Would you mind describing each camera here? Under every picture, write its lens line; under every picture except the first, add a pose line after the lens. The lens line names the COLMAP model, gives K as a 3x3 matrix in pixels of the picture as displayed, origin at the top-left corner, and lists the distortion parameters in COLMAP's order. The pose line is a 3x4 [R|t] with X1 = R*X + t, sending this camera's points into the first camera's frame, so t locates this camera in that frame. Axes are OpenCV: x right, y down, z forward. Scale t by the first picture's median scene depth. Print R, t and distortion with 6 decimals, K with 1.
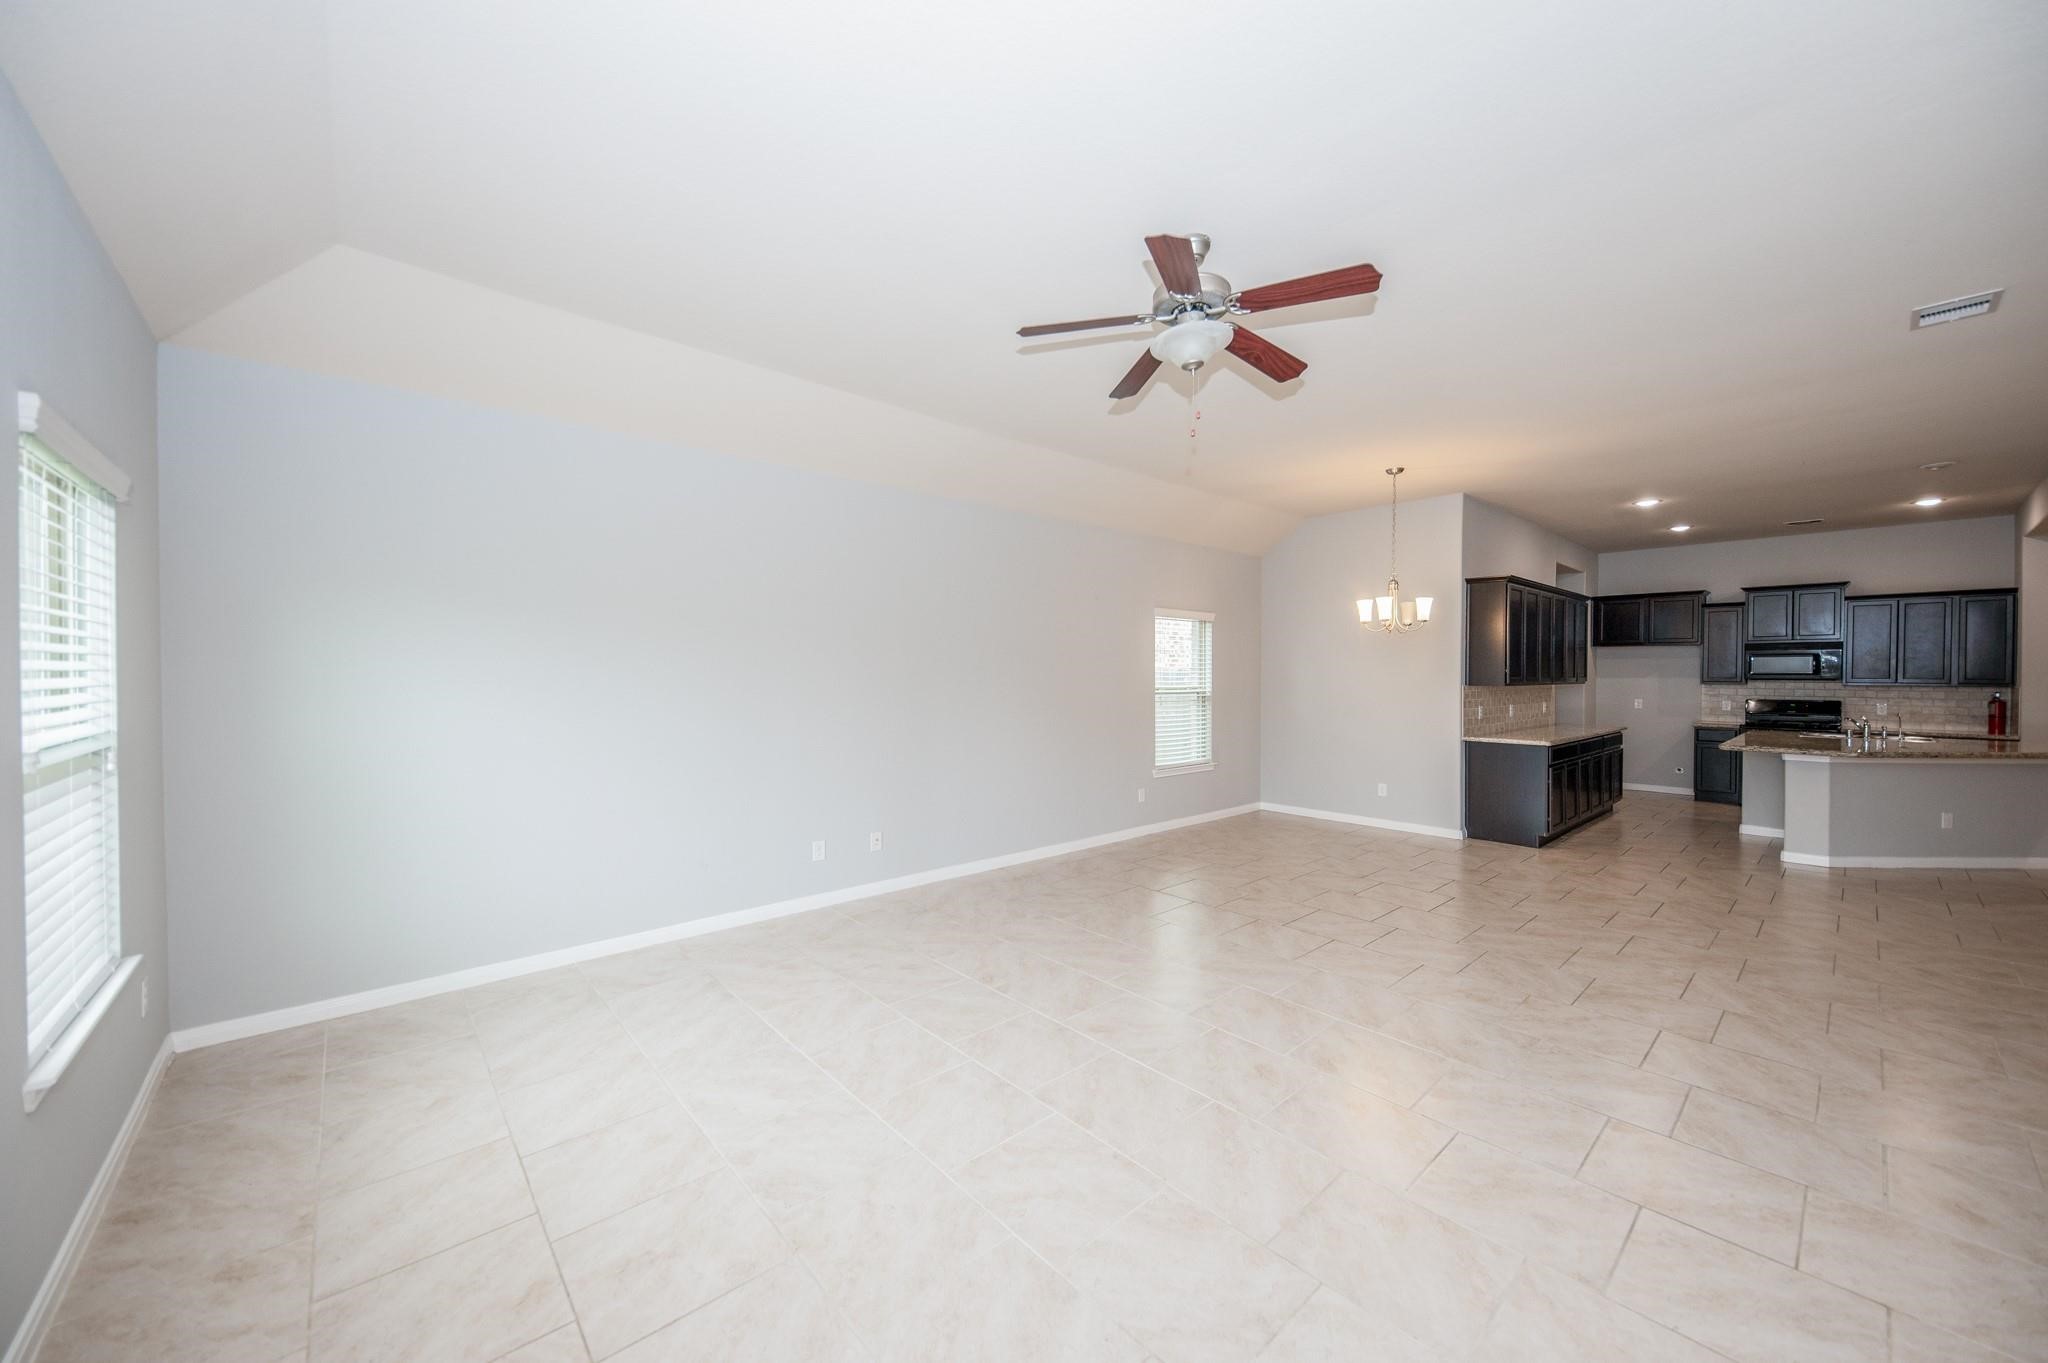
lens RADIAL K [[737.8, 0, 1018.4], [0, 737.8, 683.8], [0, 0, 1]] dist [0.007521, -0.004922]
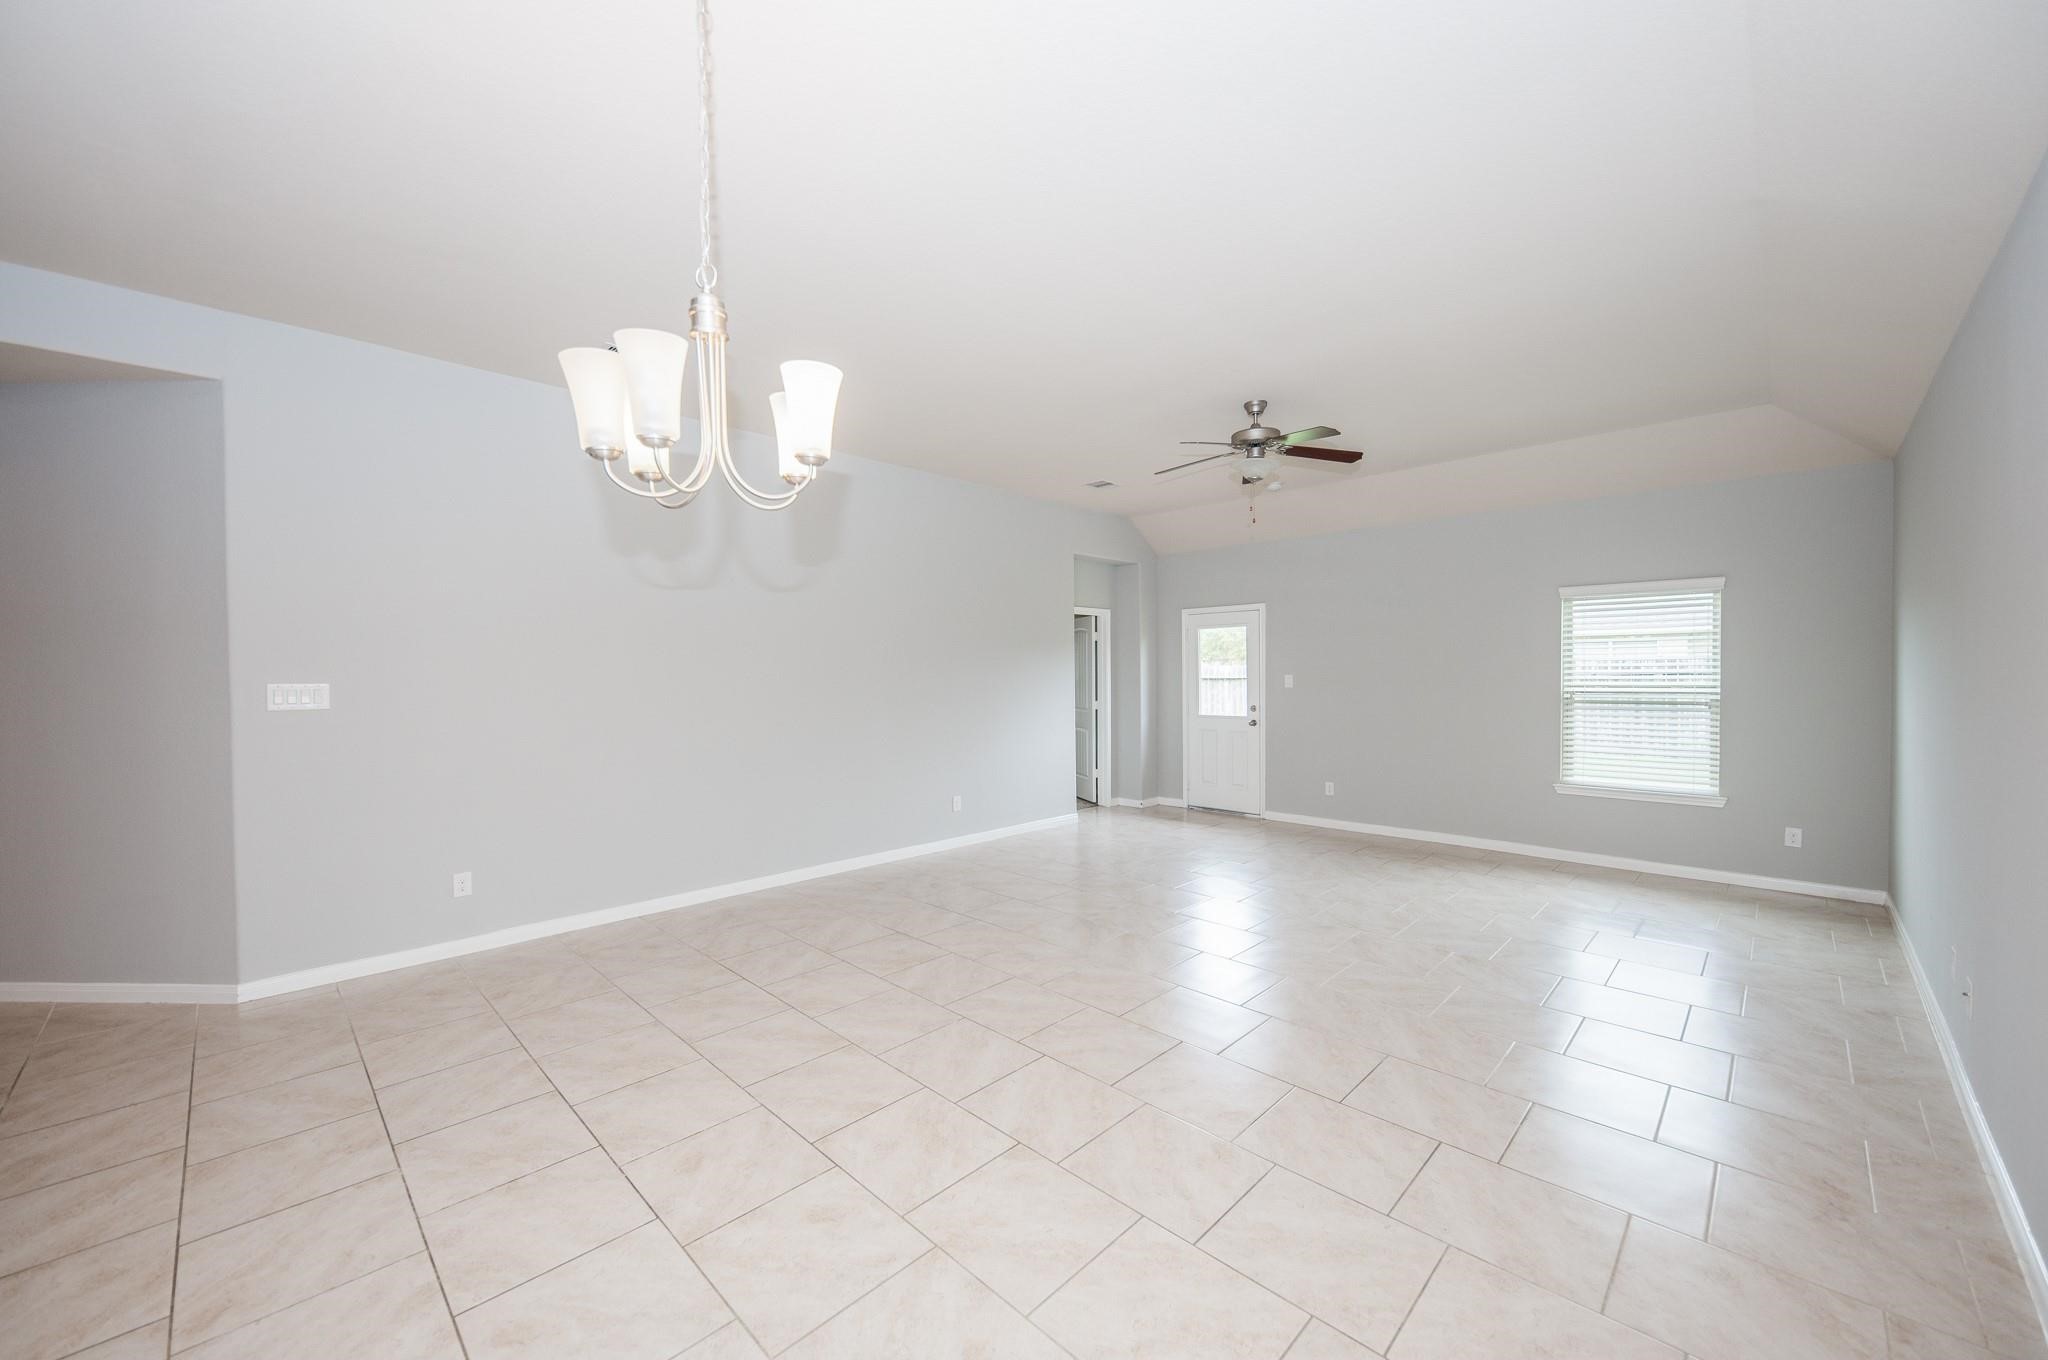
lens RADIAL K [[780.8, 0, 1001.0], [0, 780.8, 681.1], [0, 0, 1]] dist [0.000690, -0.000113]
pose [[-0.998292, 0.004576, -0.058242, 0.319600], [0.003048, 0.999649, 0.026304, -0.011531], [0.058342, 0.026081, -0.997956, 0.960457]]
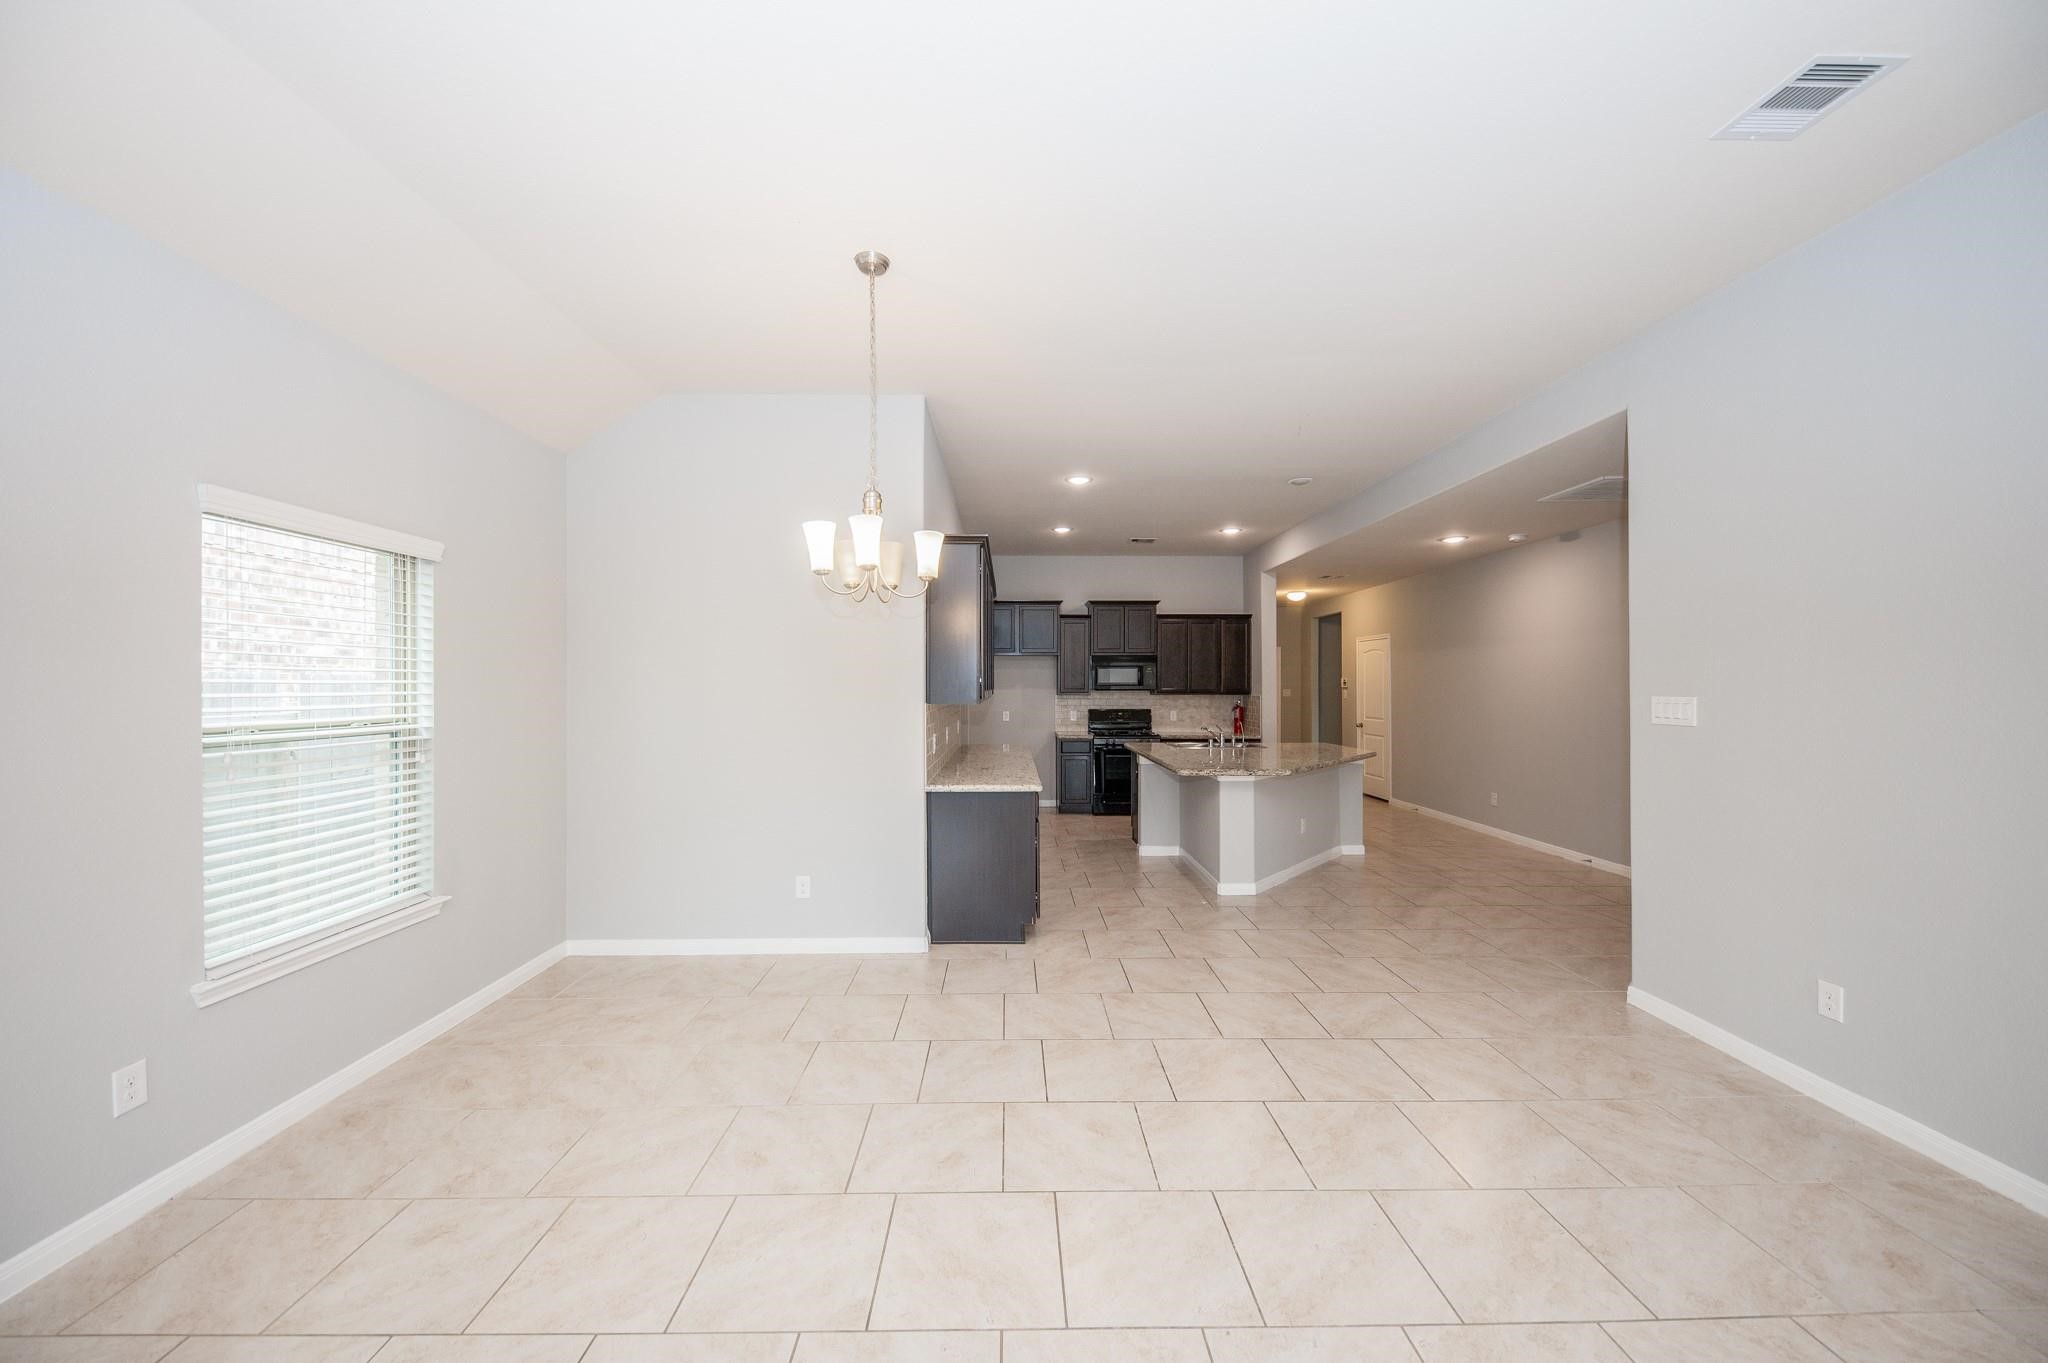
lens RADIAL K [[737.8, 0, 1018.4], [0, 737.8, 683.8], [0, 0, 1]] dist [0.007521, -0.004922]
pose [[0.648680, 0.000068, 0.761061, 0.154008], [0.011550, 0.999884, -0.009934, -0.006378], [-0.760973, 0.015234, 0.648604, 0.465790]]
